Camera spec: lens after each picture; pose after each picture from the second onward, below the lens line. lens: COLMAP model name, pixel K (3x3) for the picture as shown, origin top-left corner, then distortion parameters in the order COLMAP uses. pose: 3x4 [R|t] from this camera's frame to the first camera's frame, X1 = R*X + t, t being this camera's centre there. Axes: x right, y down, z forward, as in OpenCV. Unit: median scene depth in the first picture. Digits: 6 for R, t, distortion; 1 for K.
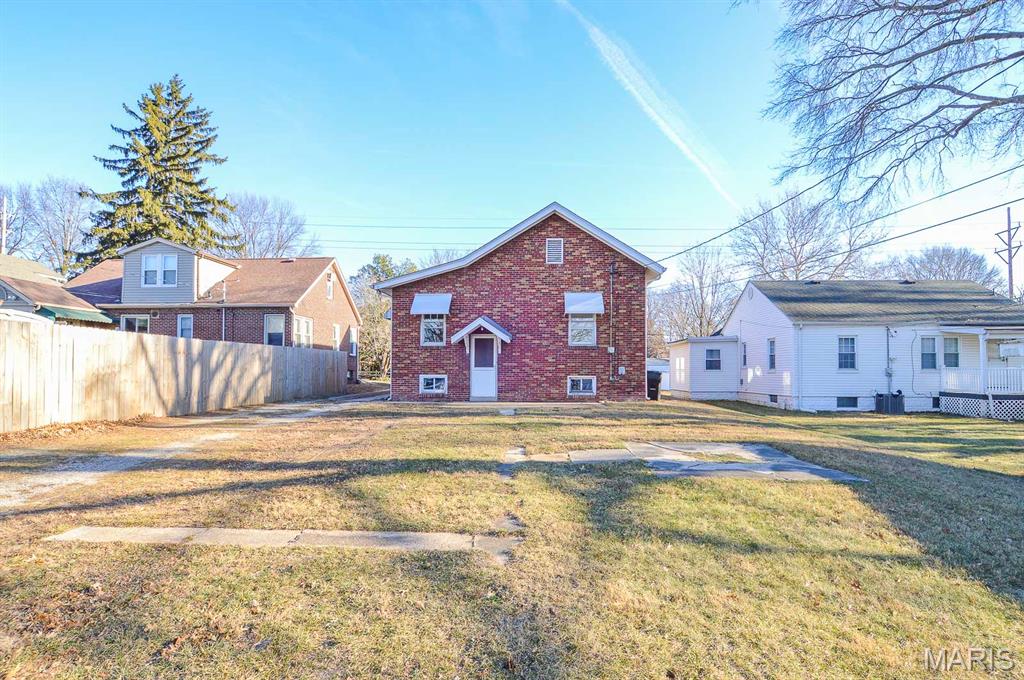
lens RADIAL K [[560.9, 0, 508.3], [0, 560.9, 338.9], [0, 0, 1]] dist [-0.000762, 0.000102]
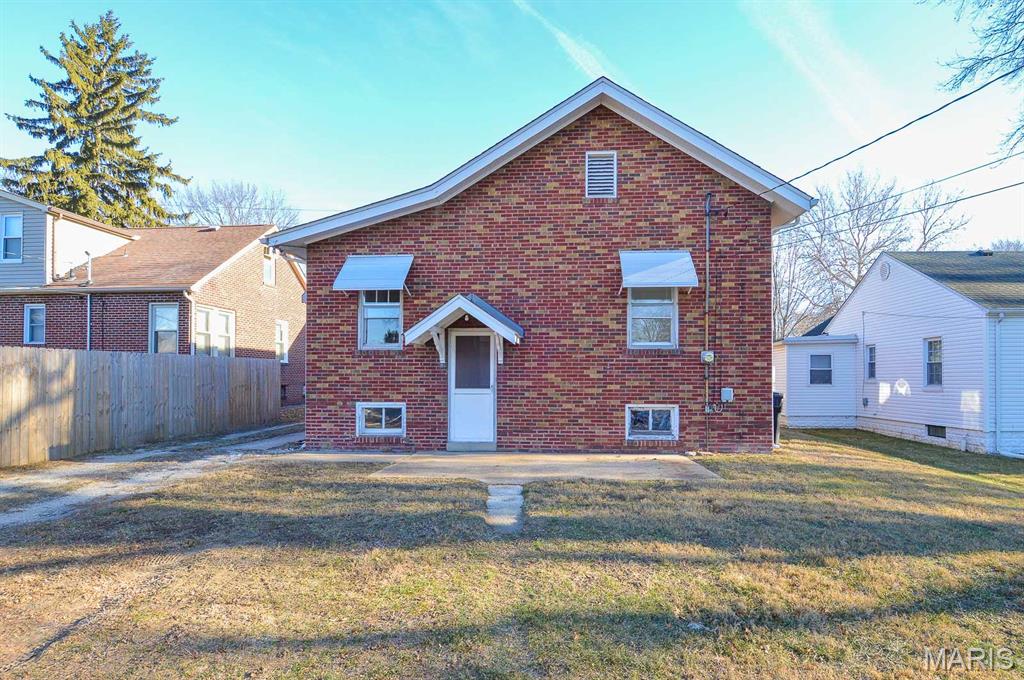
lens RADIAL K [[560.9, 0, 518.2], [0, 560.9, 343.7], [0, 0, 1]] dist [-0.000762, 0.000102]
pose [[0.999703, -0.003016, -0.024195, 0.014876], [0.002983, 0.999995, -0.001385, 0.007384], [0.024199, 0.001313, 0.999706, 0.450532]]
